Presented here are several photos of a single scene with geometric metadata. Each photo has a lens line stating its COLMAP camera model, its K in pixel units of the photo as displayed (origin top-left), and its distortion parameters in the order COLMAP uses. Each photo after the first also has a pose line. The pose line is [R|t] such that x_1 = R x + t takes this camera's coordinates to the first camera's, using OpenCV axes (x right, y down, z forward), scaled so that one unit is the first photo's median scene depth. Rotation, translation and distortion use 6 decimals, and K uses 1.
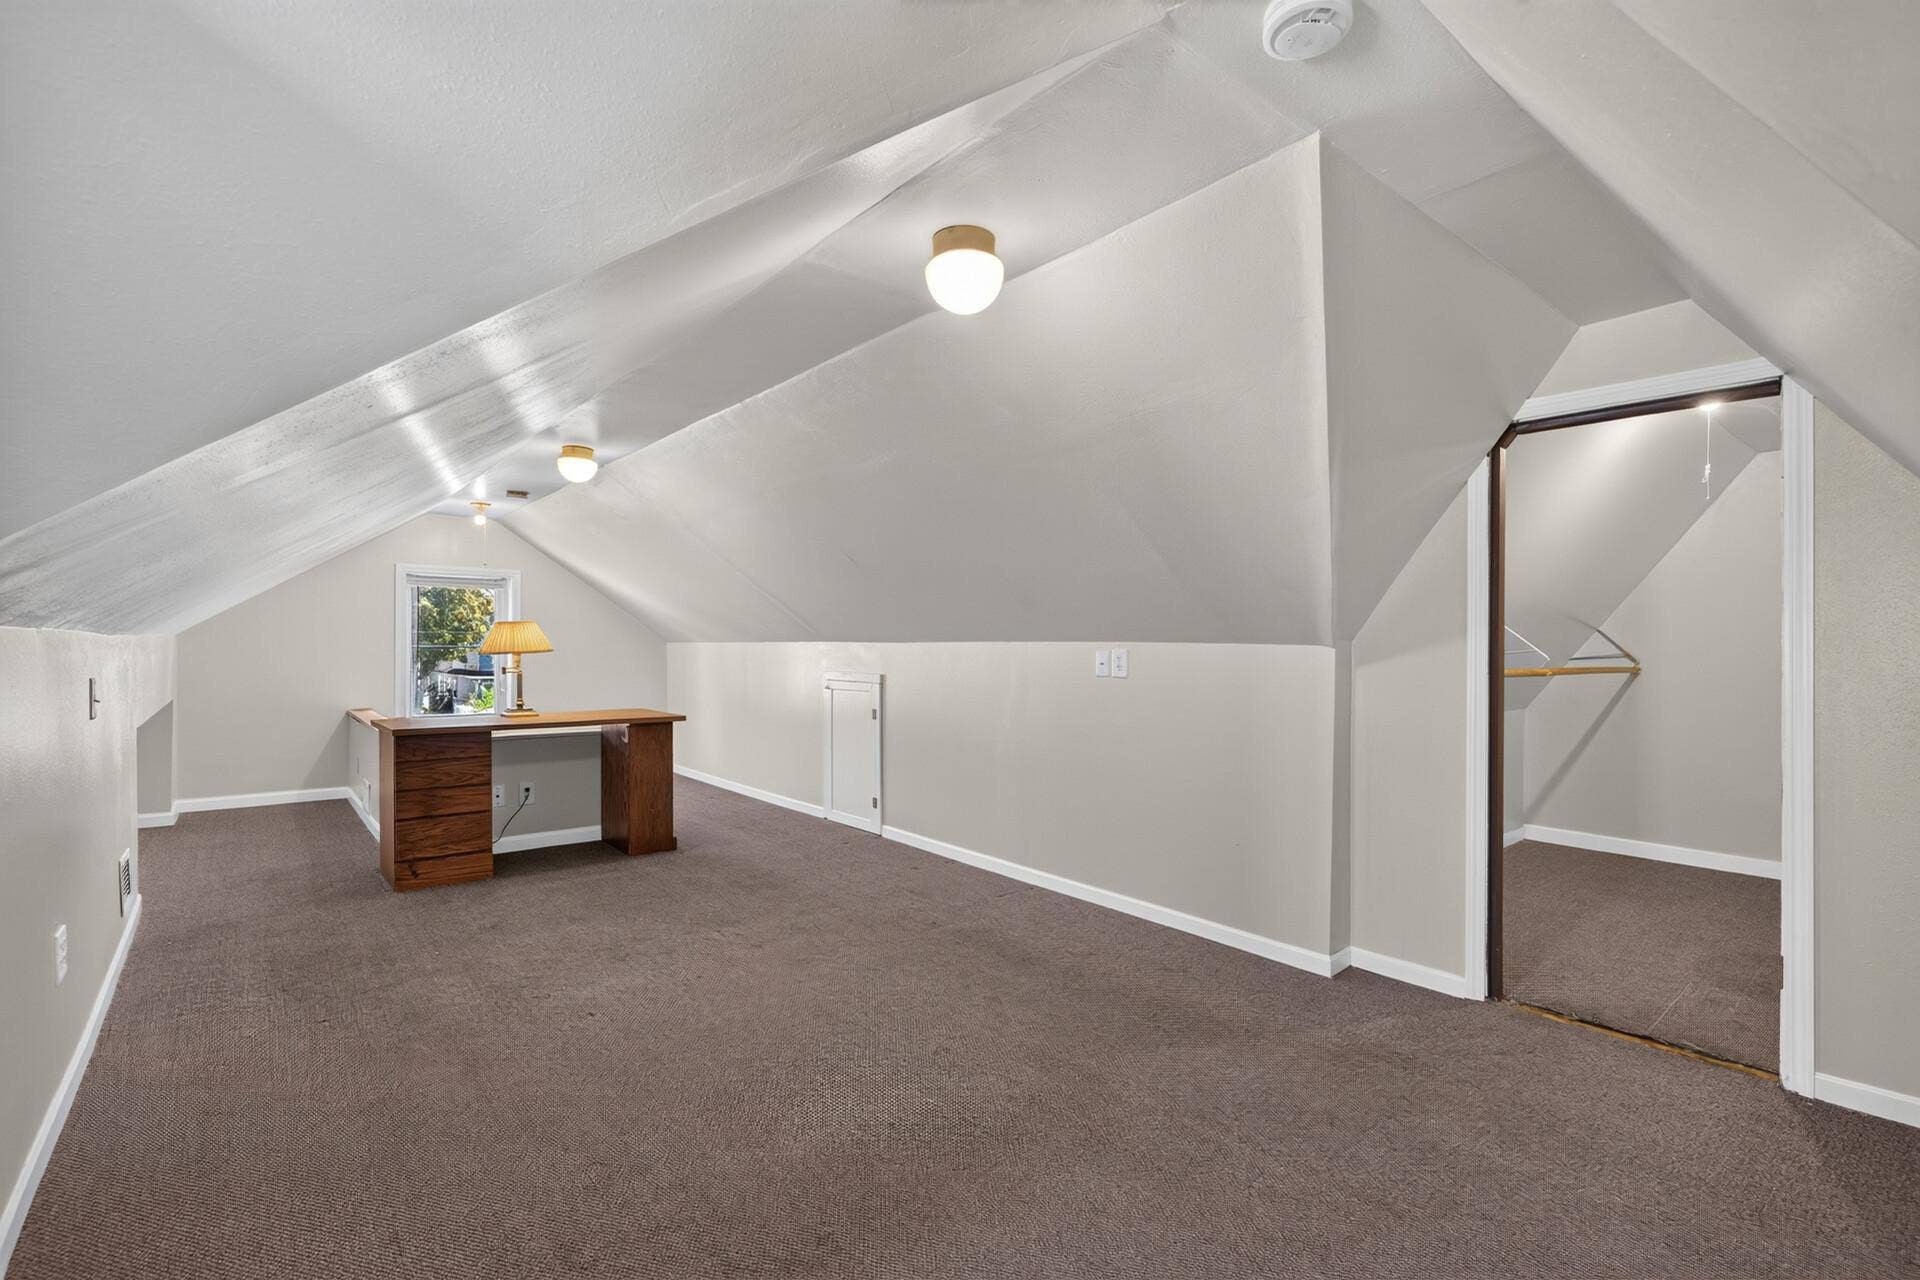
lens RADIAL K [[872.6, 0, 959.1], [0, 872.6, 647.5], [0, 0, 1]] dist [0.002640, 0.000082]
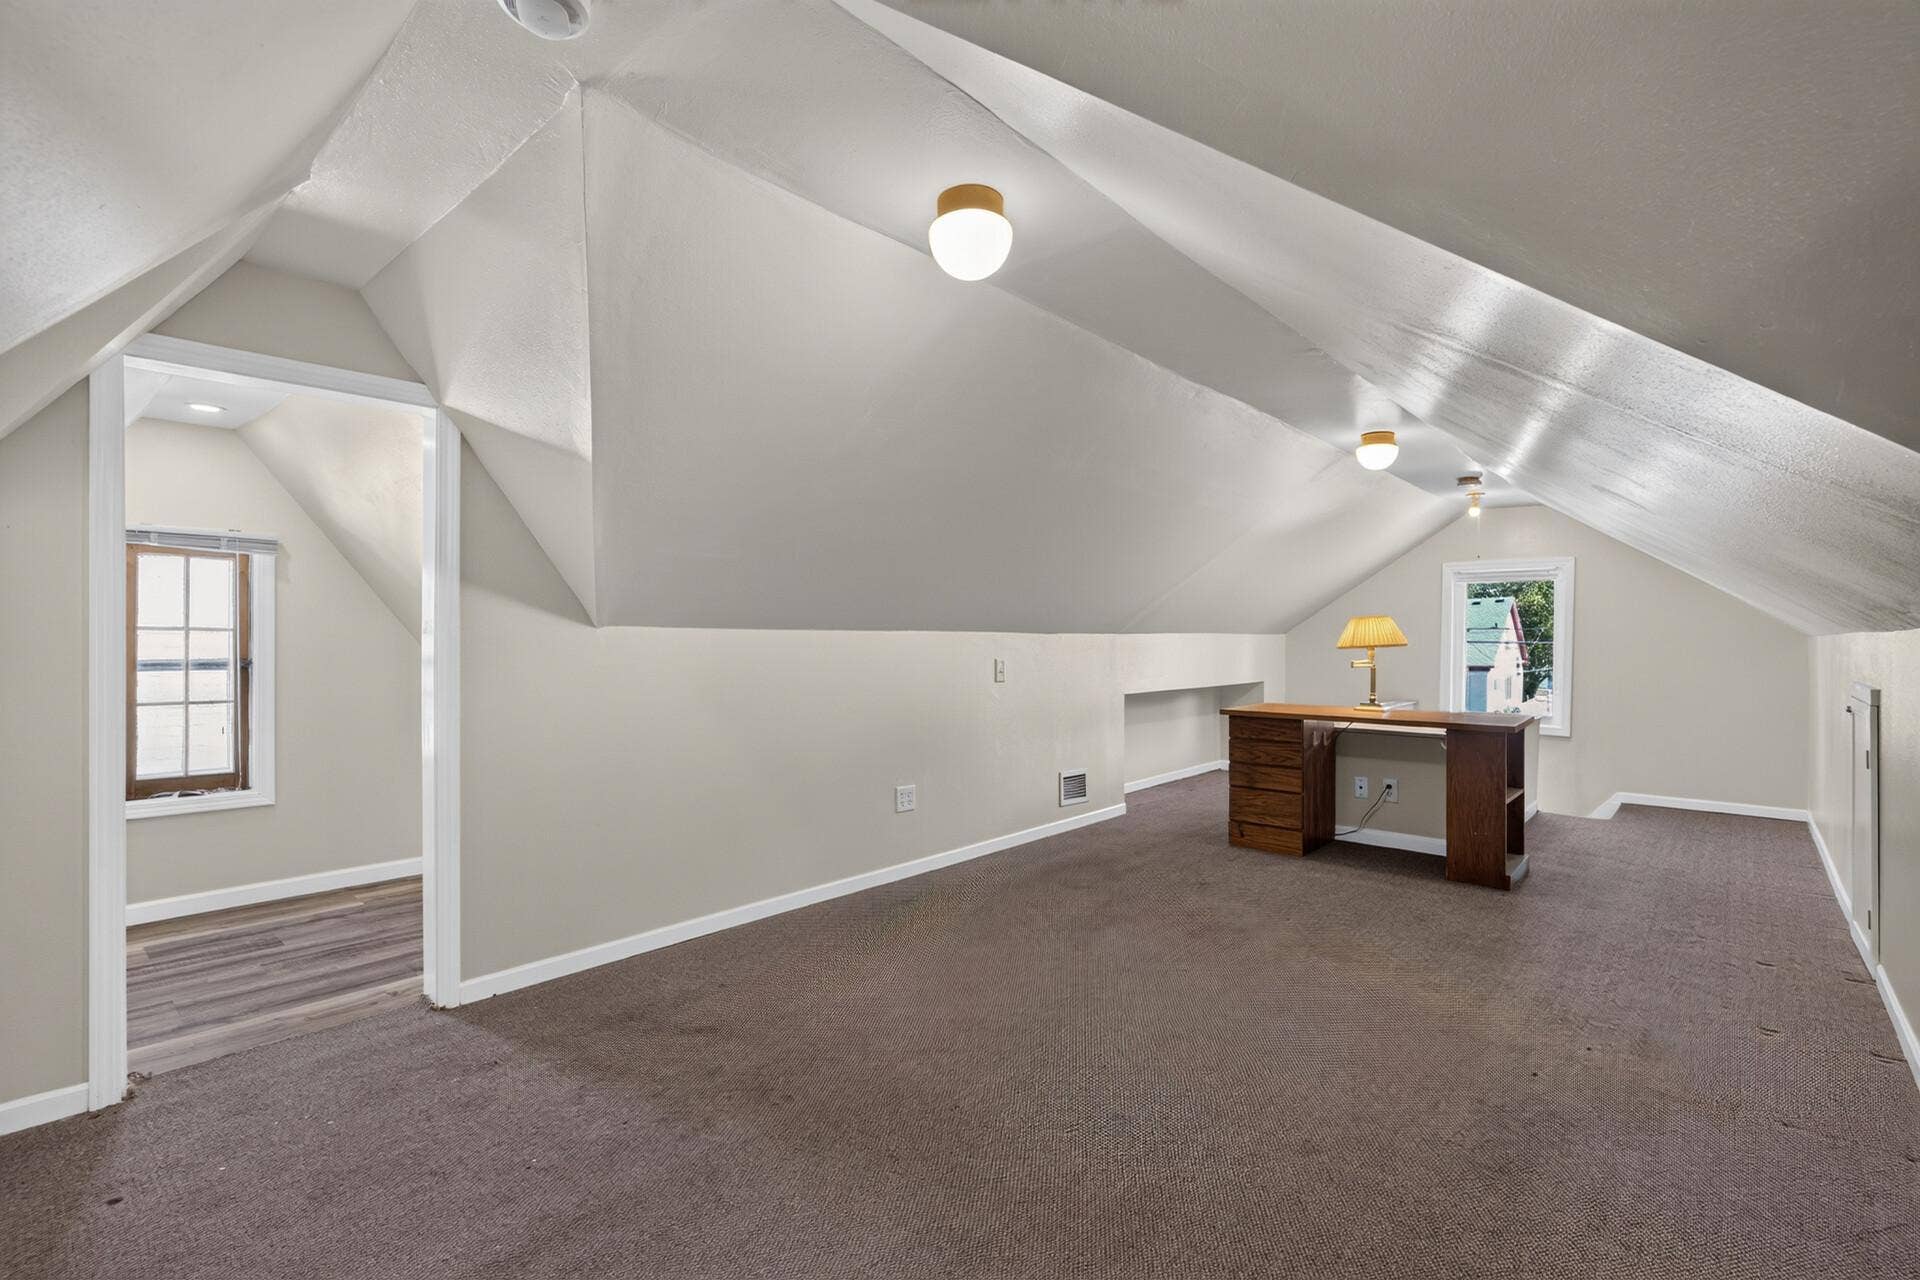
lens RADIAL K [[872.6, 0, 959.1], [0, 872.6, 647.5], [0, 0, 1]] dist [0.002640, 0.000082]
pose [[0.147044, 0.001342, -0.989129, 0.417023], [-0.005925, 0.999982, 0.000476, 0.008951], [0.989112, 0.005790, 0.147049, 0.389152]]
